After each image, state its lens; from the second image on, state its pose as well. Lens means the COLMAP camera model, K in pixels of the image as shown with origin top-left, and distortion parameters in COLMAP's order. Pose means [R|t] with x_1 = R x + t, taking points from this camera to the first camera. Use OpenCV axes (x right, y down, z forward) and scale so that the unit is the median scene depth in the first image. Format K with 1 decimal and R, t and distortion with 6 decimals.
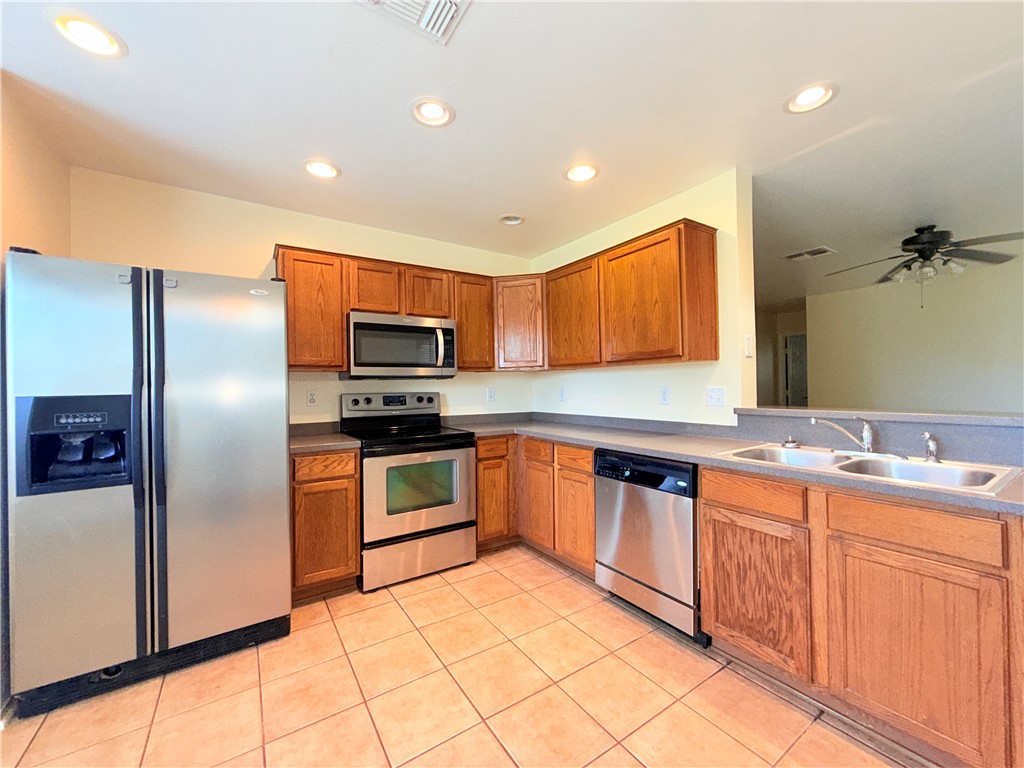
lens RADIAL K [[406.3, 0, 509.3], [0, 406.3, 383.2], [0, 0, 1]] dist [-0.001968, 0.001030]
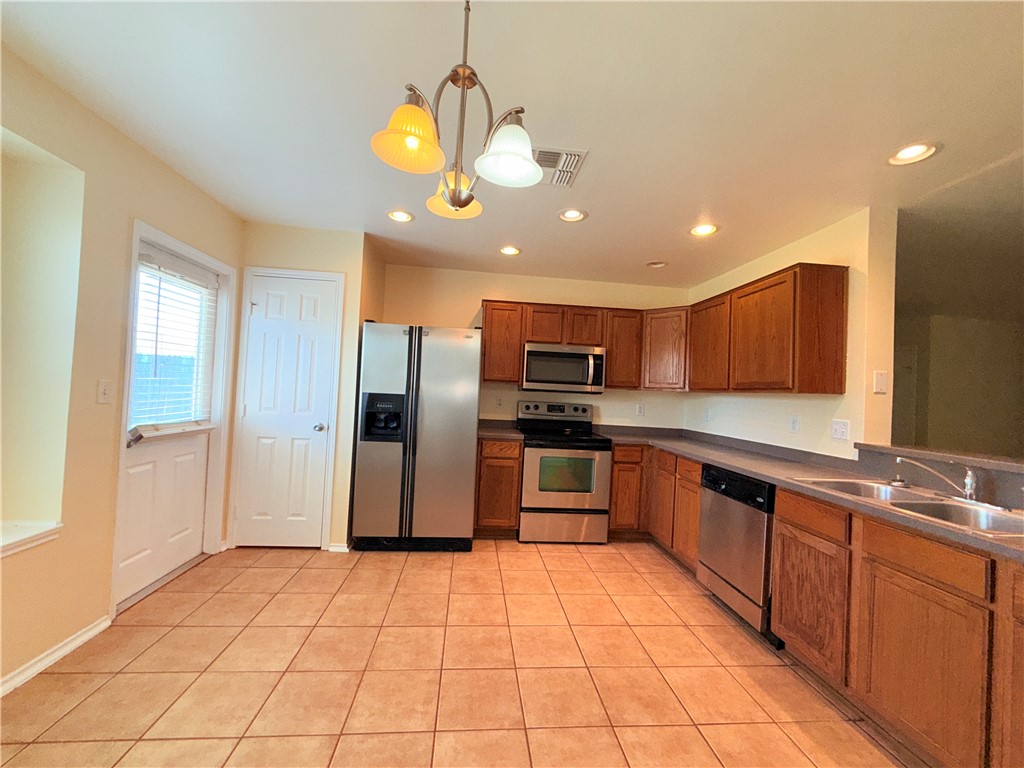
lens RADIAL K [[406.3, 0, 509.6], [0, 406.3, 383.0], [0, 0, 1]] dist [-0.001968, 0.001030]
pose [[0.881638, 0.049845, -0.469286, 0.251029], [-0.060129, 0.998166, -0.006944, -0.027421], [0.468079, 0.034339, 0.883019, -0.291646]]
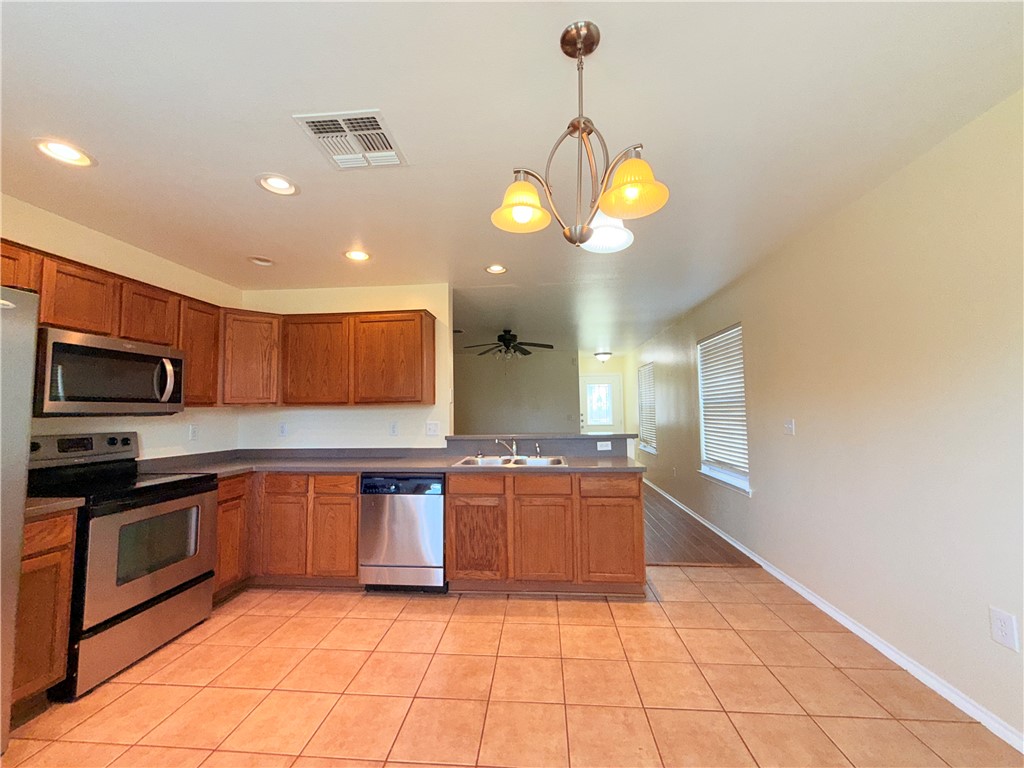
lens RADIAL K [[406.3, 0, 509.2], [0, 406.3, 383.0], [0, 0, 1]] dist [-0.001968, 0.001030]
pose [[0.618380, 0.062241, 0.783411, -0.491126], [-0.002448, 0.997007, -0.077278, -0.020015], [-0.785876, 0.045870, 0.616681, -0.139342]]
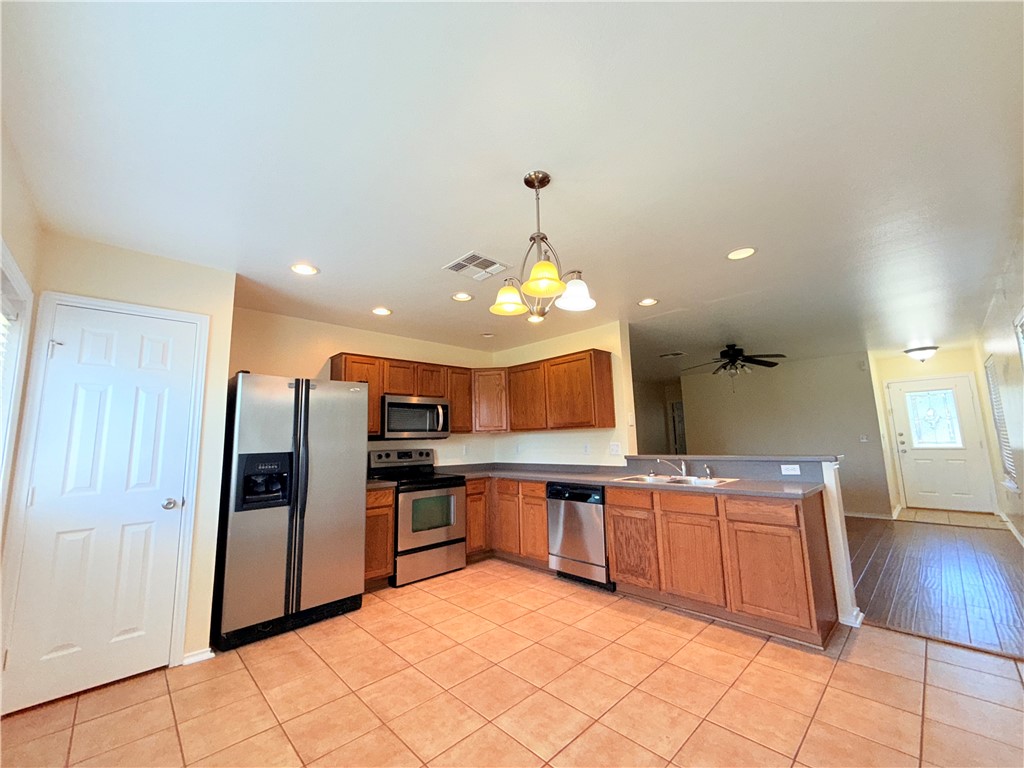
lens RADIAL K [[406.3, 0, 509.1], [0, 406.3, 383.4], [0, 0, 1]] dist [-0.001968, 0.001030]
pose [[0.984012, 0.015308, 0.177442, -0.230593], [0.009073, 0.990697, -0.135785, -0.012446], [-0.177870, 0.135224, 0.974719, -0.609474]]
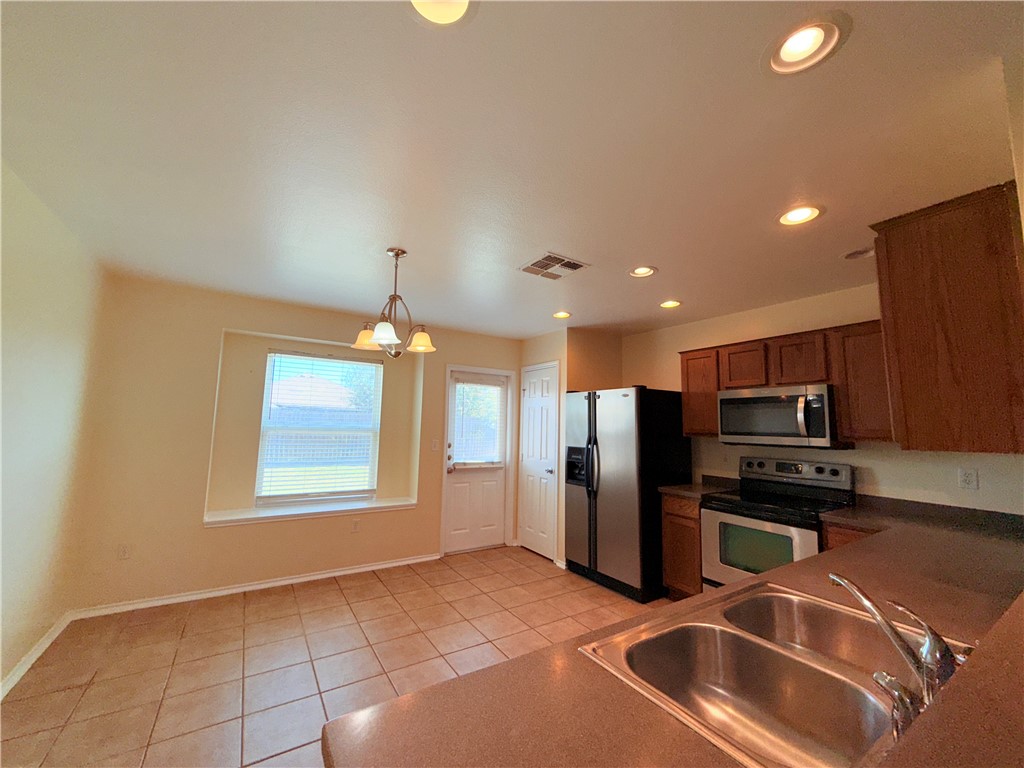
lens RADIAL K [[406.3, 0, 507.8], [0, 406.3, 383.4], [0, 0, 1]] dist [-0.001968, 0.001030]
pose [[-0.017919, -0.089740, -0.995804, 0.970054], [-0.013978, 0.995889, -0.089496, -0.085159], [0.999742, 0.012316, -0.019100, 0.407400]]
